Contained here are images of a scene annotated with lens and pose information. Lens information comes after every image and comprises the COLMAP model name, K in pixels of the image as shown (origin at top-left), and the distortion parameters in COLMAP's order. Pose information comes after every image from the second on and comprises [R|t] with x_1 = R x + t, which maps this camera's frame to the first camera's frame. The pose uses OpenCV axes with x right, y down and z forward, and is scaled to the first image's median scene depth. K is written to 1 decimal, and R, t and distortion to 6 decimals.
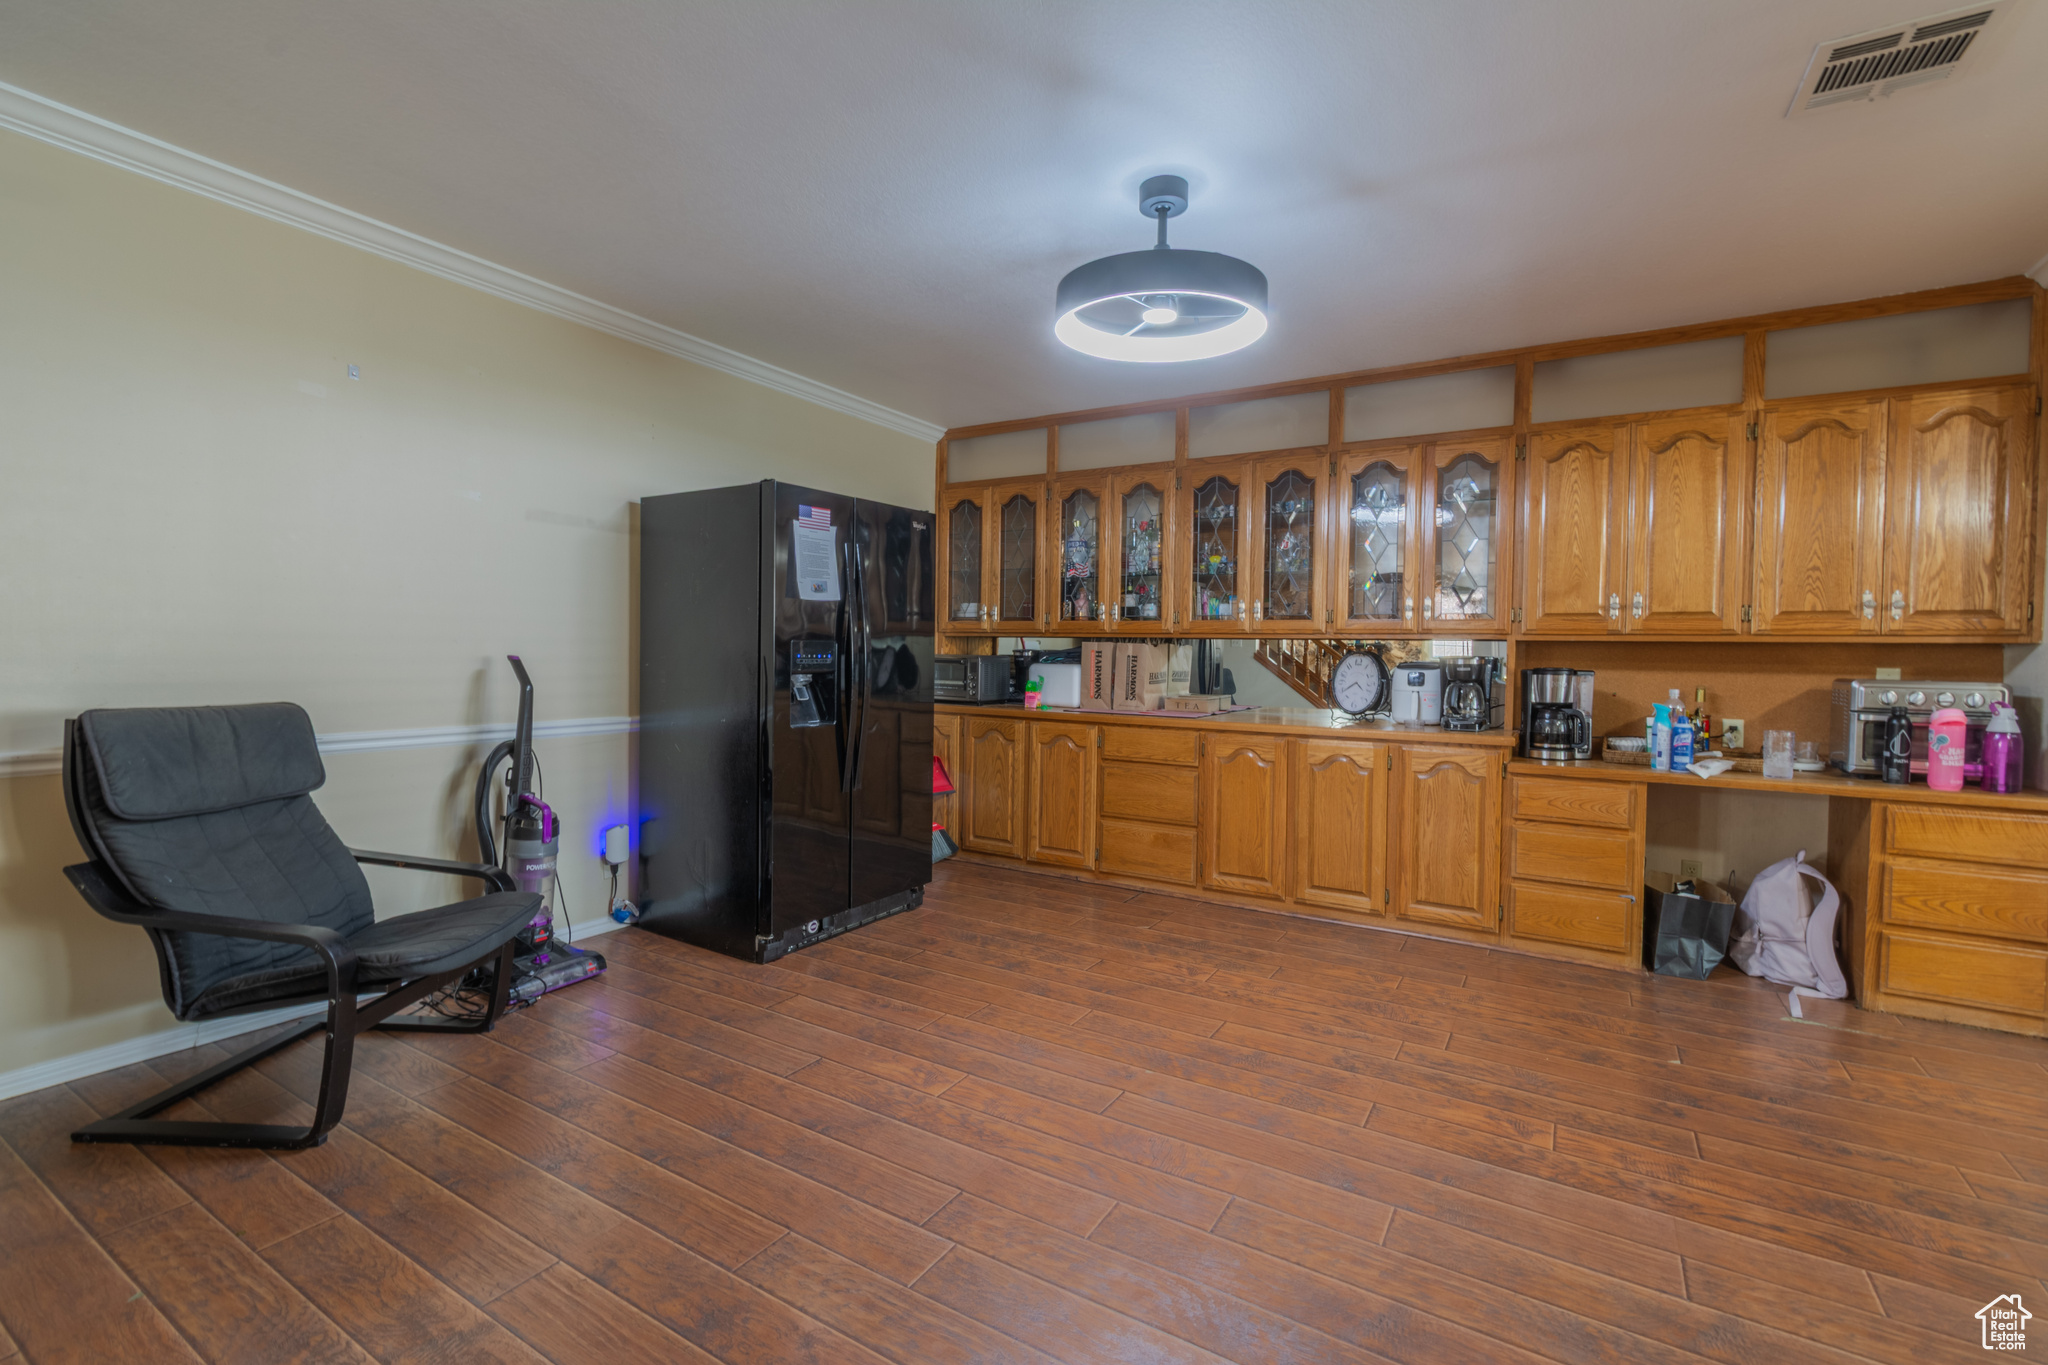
lens RADIAL K [[911.9, 0, 1029.4], [0, 911.9, 673.3], [0, 0, 1]] dist [0.000705, 0.000664]
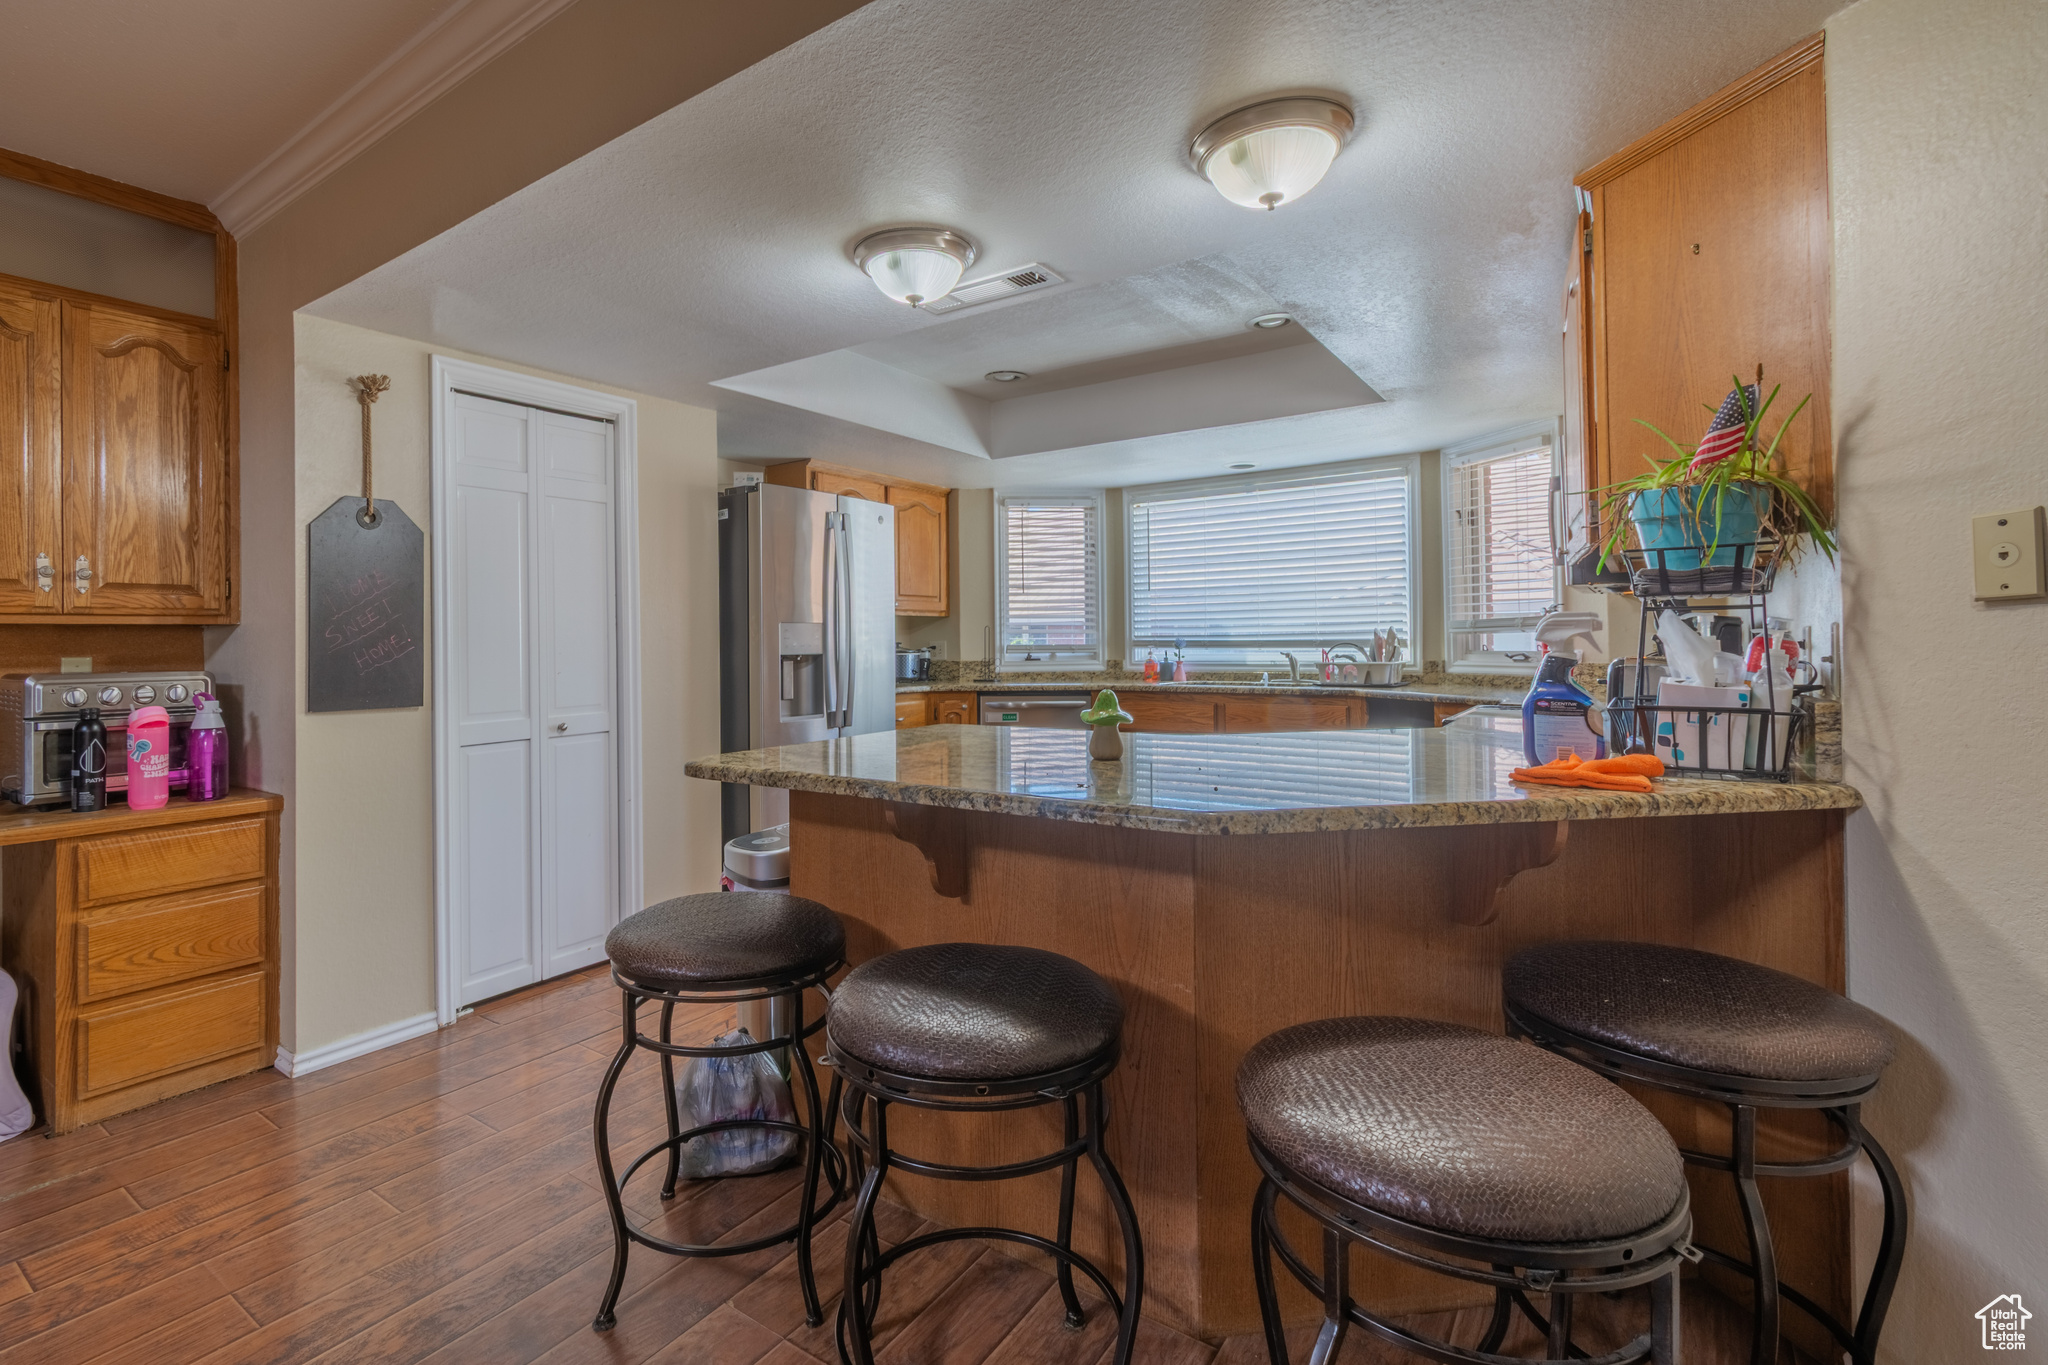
lens RADIAL K [[952.7, 0, 930.7], [0, 952.7, 631.0], [0, 0, 1]] dist [0.000472, -0.000504]
pose [[0.095799, -0.005960, 0.995383, 0.234983], [0.036542, 0.999329, 0.002467, -0.003818], [-0.994730, 0.036137, 0.095953, 0.229391]]
